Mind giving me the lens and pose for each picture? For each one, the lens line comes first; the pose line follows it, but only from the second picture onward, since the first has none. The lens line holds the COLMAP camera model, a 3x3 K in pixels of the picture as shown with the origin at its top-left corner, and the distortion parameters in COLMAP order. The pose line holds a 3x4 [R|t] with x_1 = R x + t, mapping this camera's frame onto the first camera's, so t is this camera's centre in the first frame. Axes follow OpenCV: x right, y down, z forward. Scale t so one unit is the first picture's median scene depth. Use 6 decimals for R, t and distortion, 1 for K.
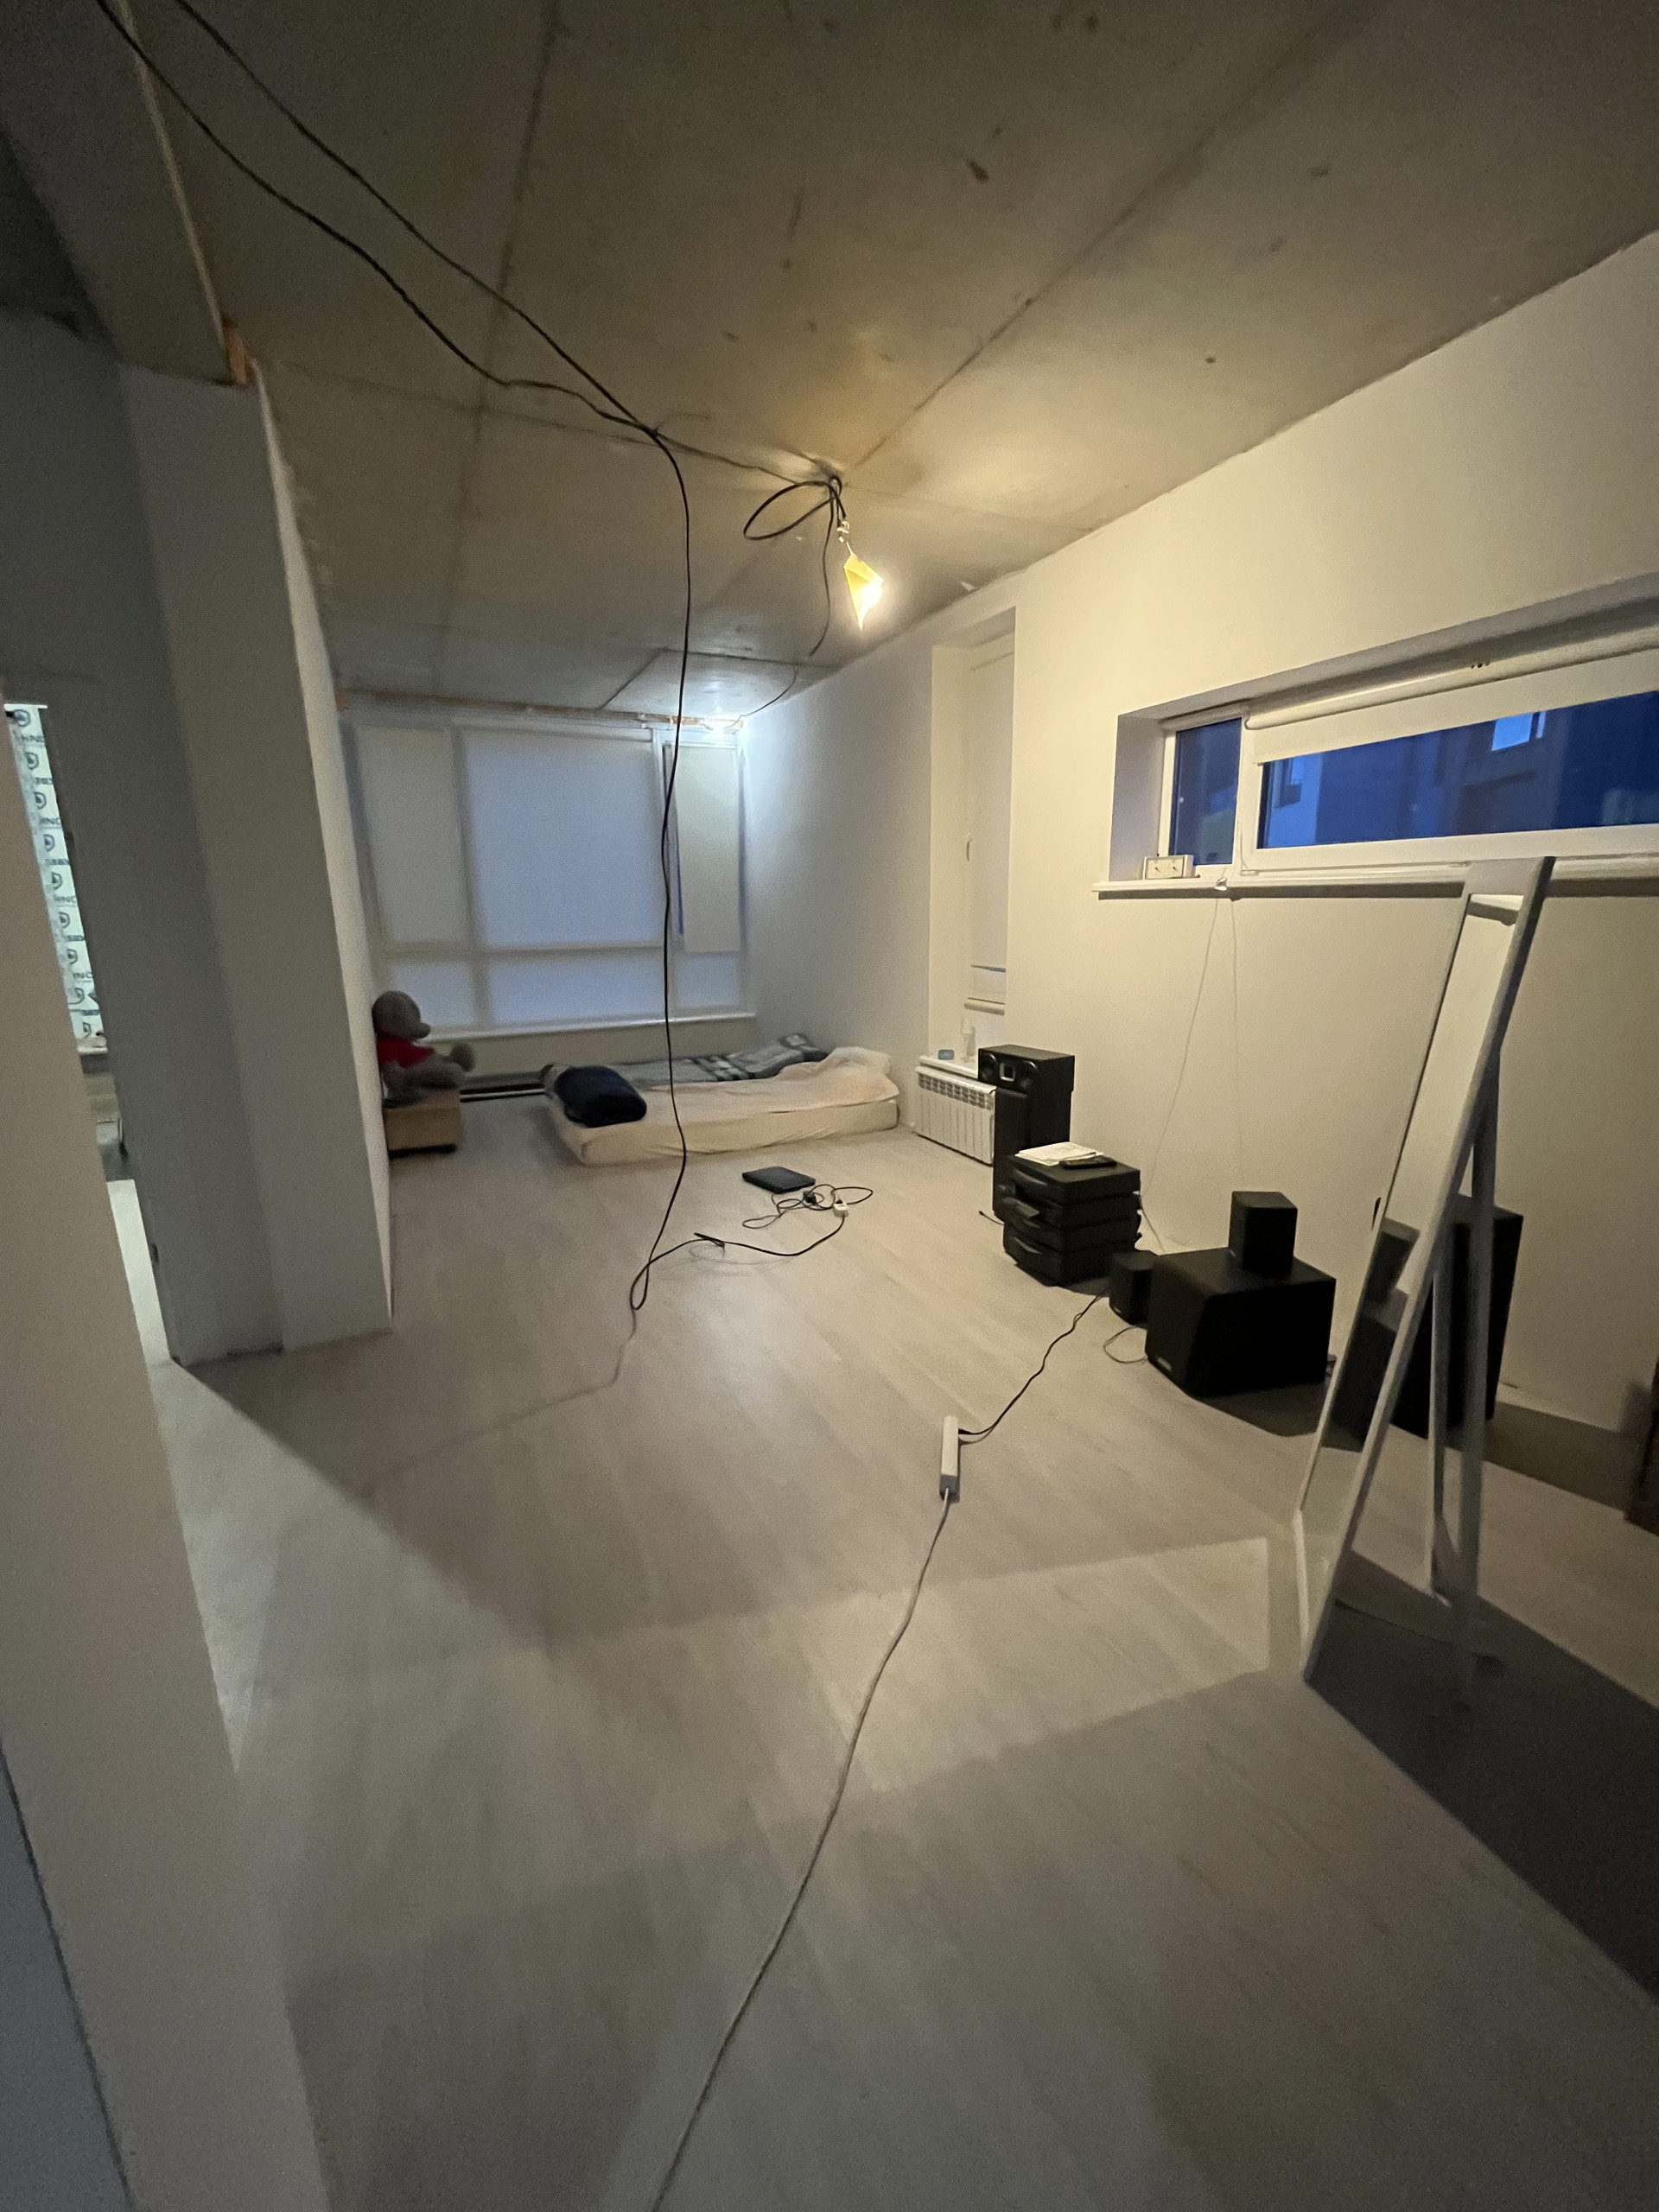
lens RADIAL K [[891.9, 0, 842.0], [0, 891.9, 1105.3], [0, 0, 1]] dist [-0.000816, -0.000225]
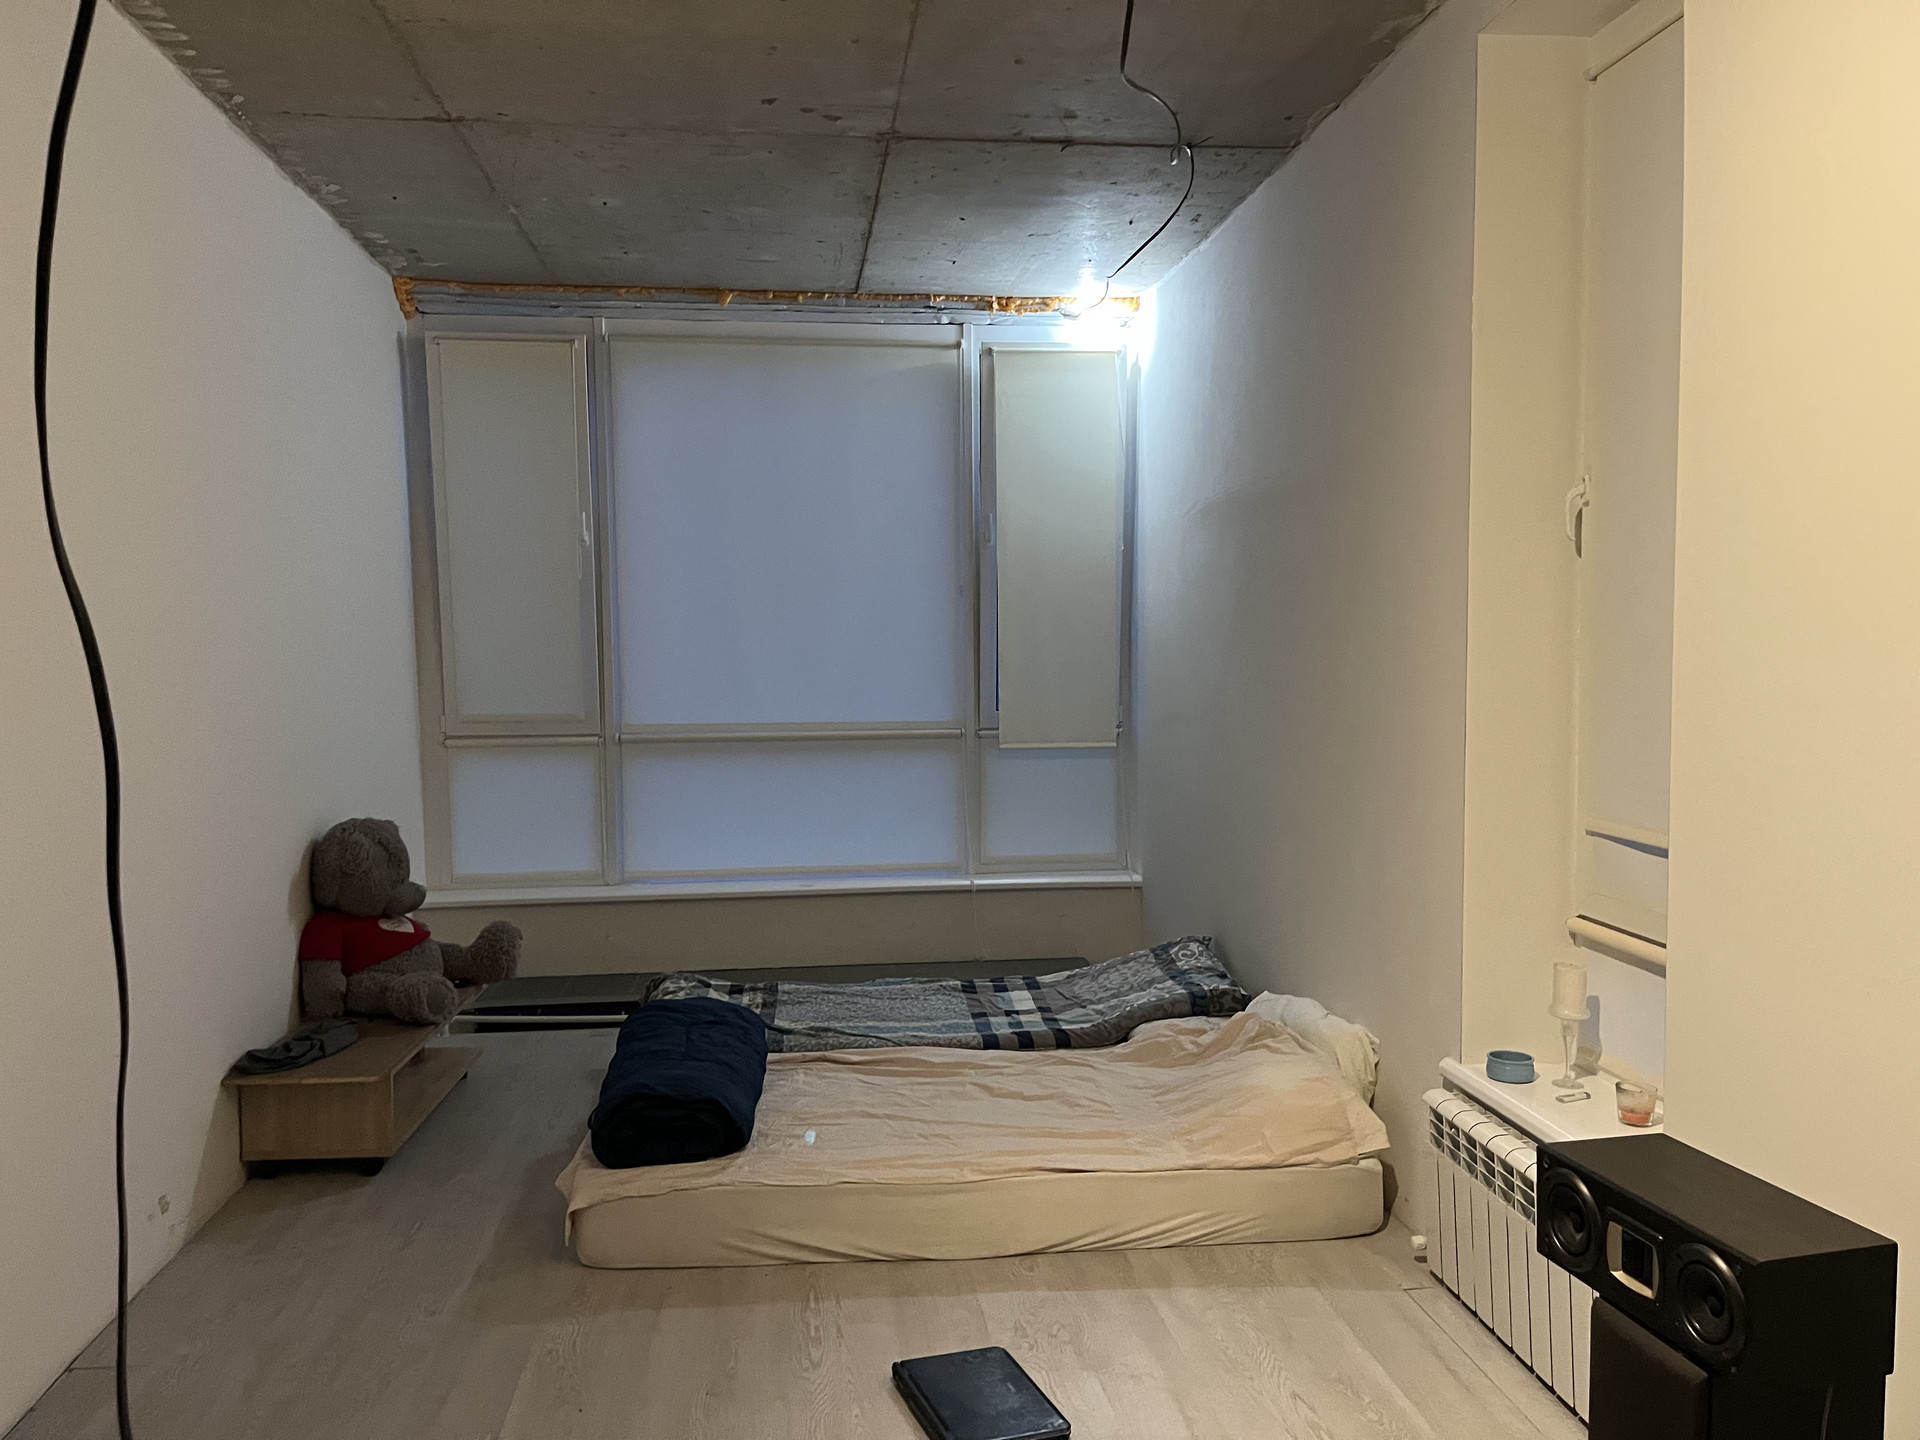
lens RADIAL K [[1458.8, 0, 960.0], [0, 1458.8, 720.0], [0, 0, 1]] dist [0.091537, -0.109881]
pose [[0.945844, 0.026422, -0.323543, 0.080035], [-0.080106, 0.984857, -0.153751, -0.072536], [0.314581, 0.171342, 0.933638, 0.277547]]
